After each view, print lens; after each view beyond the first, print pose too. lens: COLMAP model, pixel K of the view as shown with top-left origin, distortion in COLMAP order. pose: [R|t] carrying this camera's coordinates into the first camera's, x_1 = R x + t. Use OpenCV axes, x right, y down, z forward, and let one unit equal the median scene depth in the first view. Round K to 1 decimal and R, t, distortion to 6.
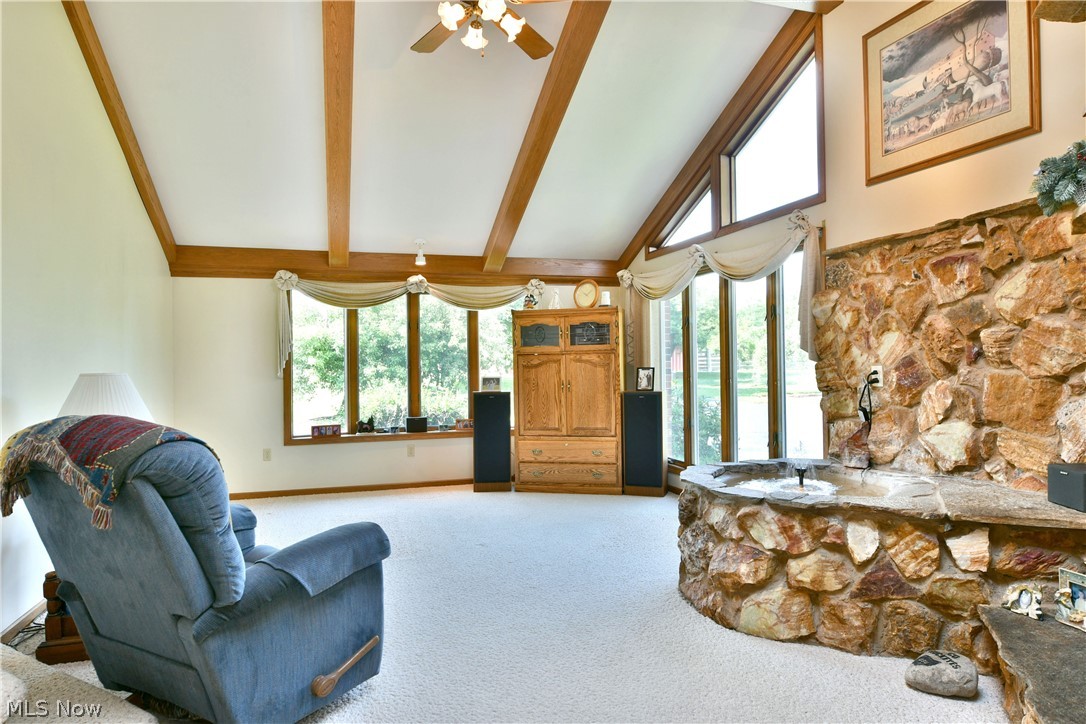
lens RADIAL K [[668.2, 0, 551.9], [0, 668.2, 372.9], [0, 0, 1]] dist [-0.012276, -0.006263]
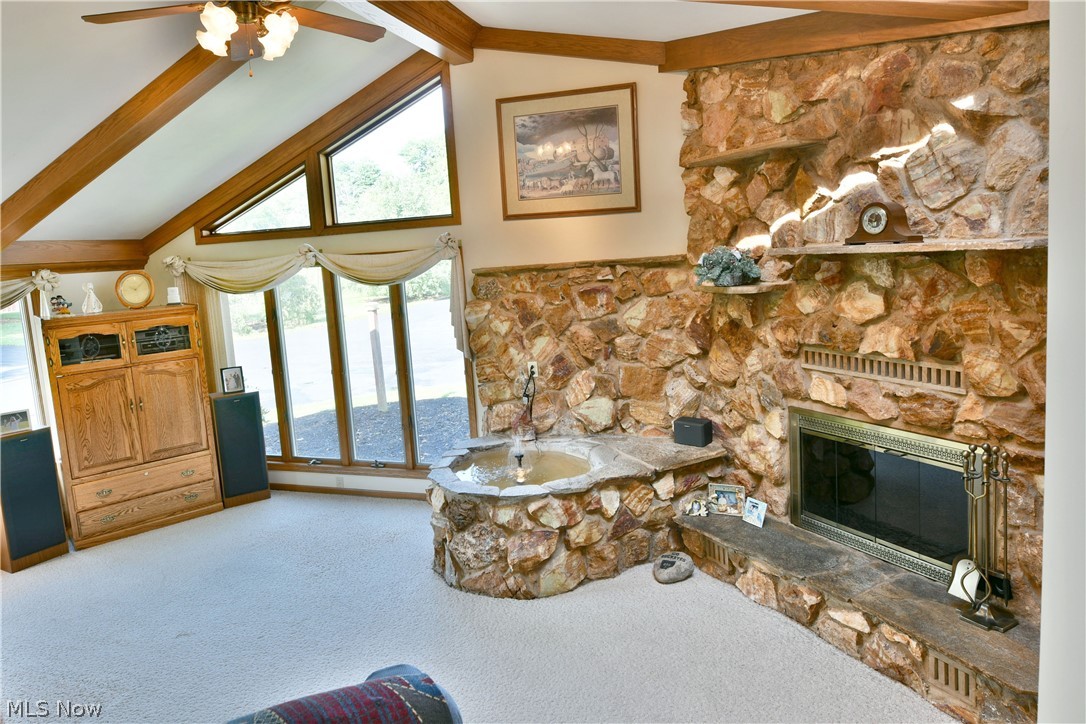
lens RADIAL K [[668.2, 0, 529.8], [0, 668.2, 324.9], [0, 0, 1]] dist [-0.012276, -0.006263]
pose [[0.590510, -0.124057, 0.797438, -0.626630], [0.068858, 0.992256, 0.103375, -0.243529], [-0.804087, -0.006134, 0.594479, 0.230243]]
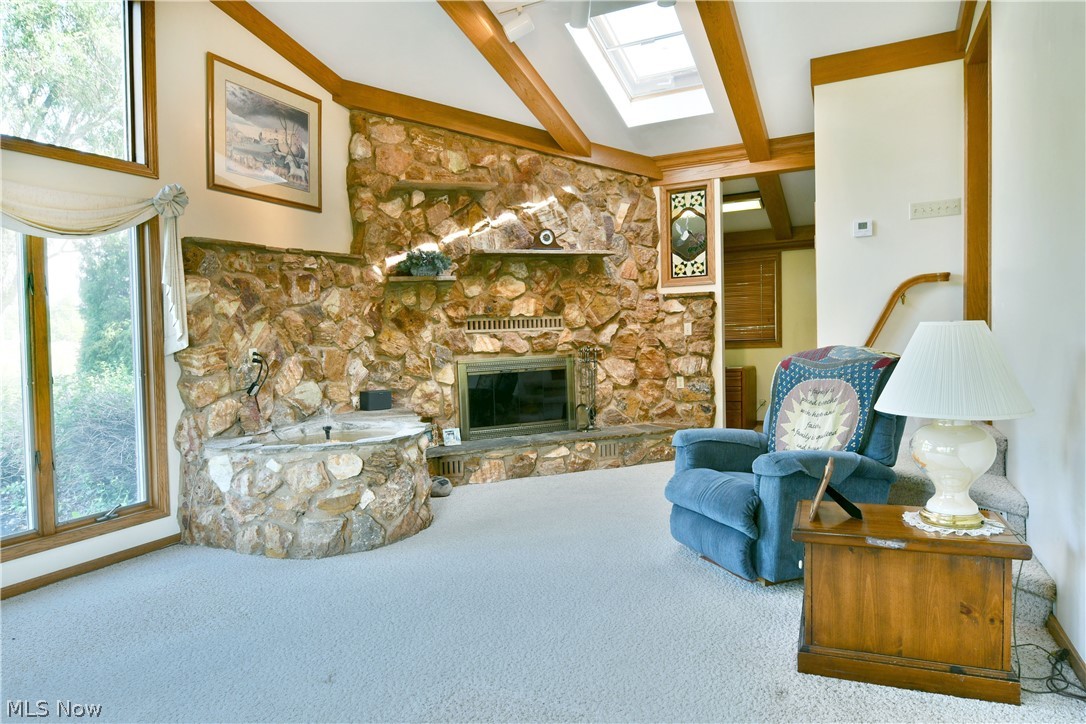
lens RADIAL K [[668.2, 0, 538.4], [0, 668.2, 367.7], [0, 0, 1]] dist [-0.012276, -0.006263]
pose [[-0.724207, -0.011904, 0.689480, -0.804652], [0.042681, 0.997160, 0.062047, -0.031309], [-0.688260, 0.074362, -0.721643, 1.672916]]
